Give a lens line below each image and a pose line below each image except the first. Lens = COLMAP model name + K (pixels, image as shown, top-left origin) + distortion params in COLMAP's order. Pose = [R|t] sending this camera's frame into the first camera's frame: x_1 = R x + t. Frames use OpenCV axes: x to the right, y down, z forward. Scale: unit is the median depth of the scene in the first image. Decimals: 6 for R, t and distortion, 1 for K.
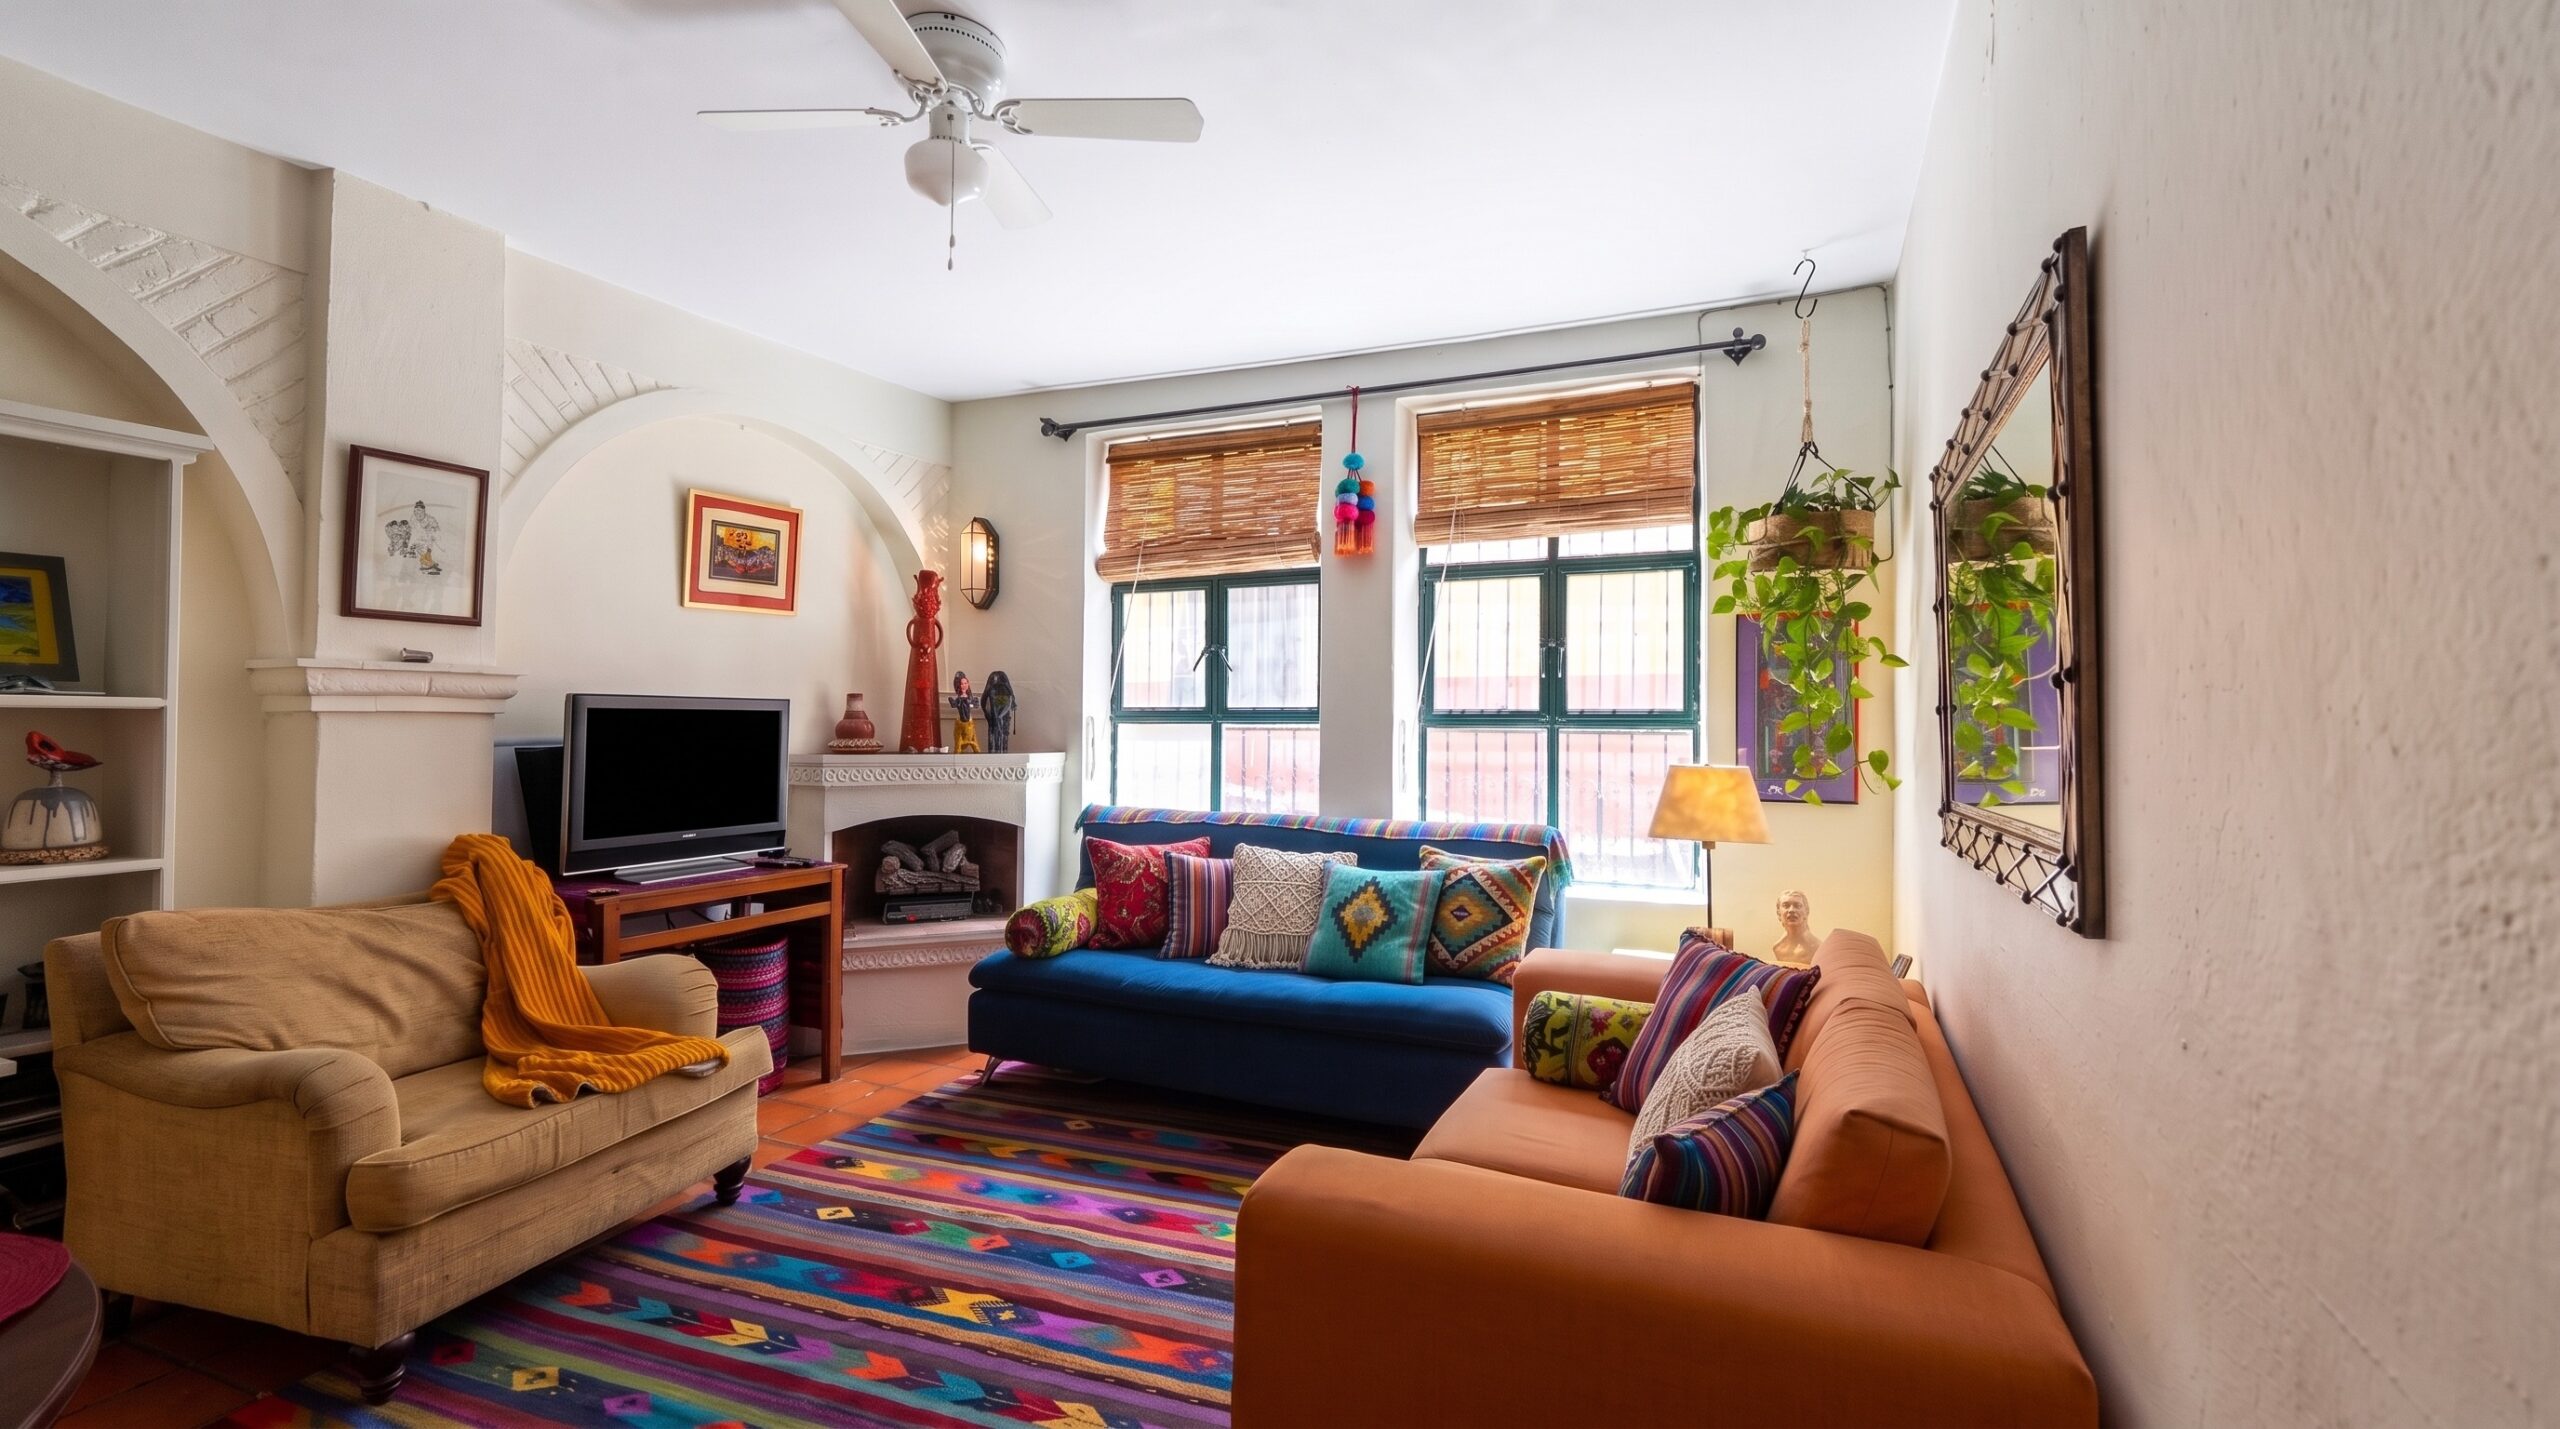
lens RADIAL K [[1088.7, 0, 1286.1], [0, 1088.7, 698.4], [0, 0, 1]] dist [-0.002200, -0.000607]
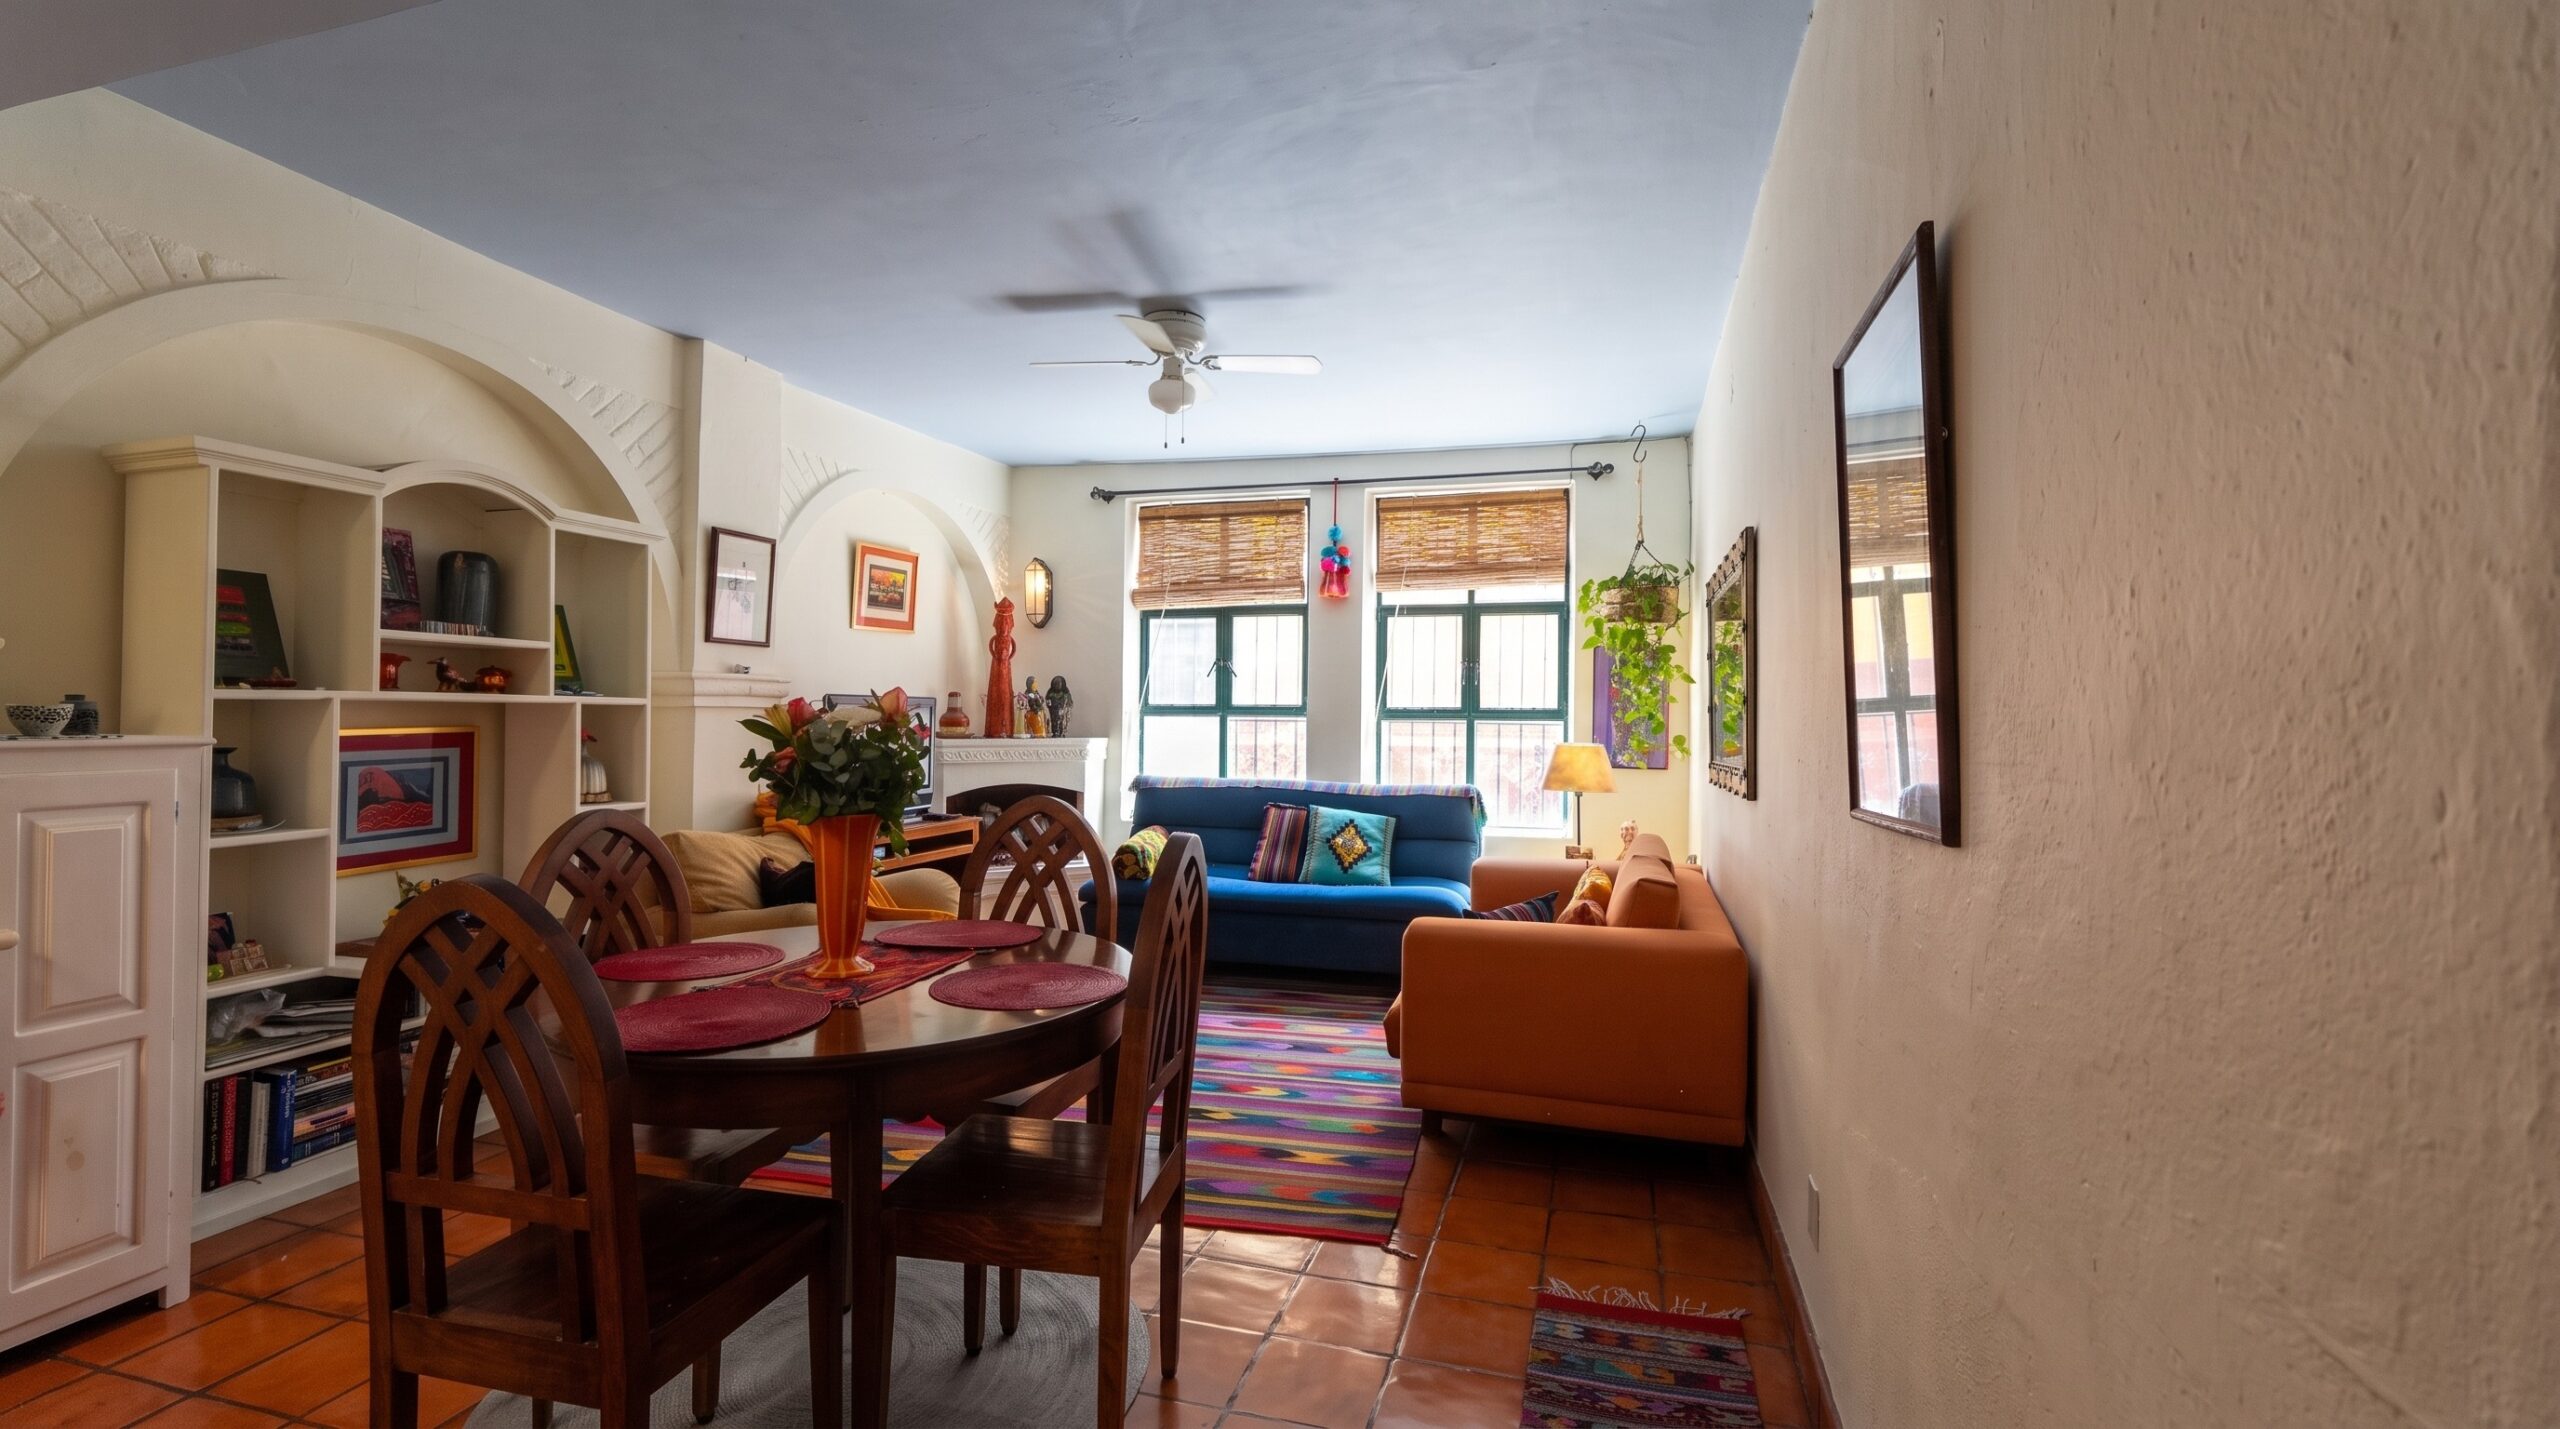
lens RADIAL K [[1077.8, 0, 1280.0], [0, 1077.8, 706.6], [0, 0, 1]] dist [0.000145, 0.000010]
pose [[0.990570, 0.004783, 0.136926, -0.201669], [-0.006784, 0.999877, 0.014151, -0.009620], [-0.136842, -0.014947, 0.990480, -0.386524]]
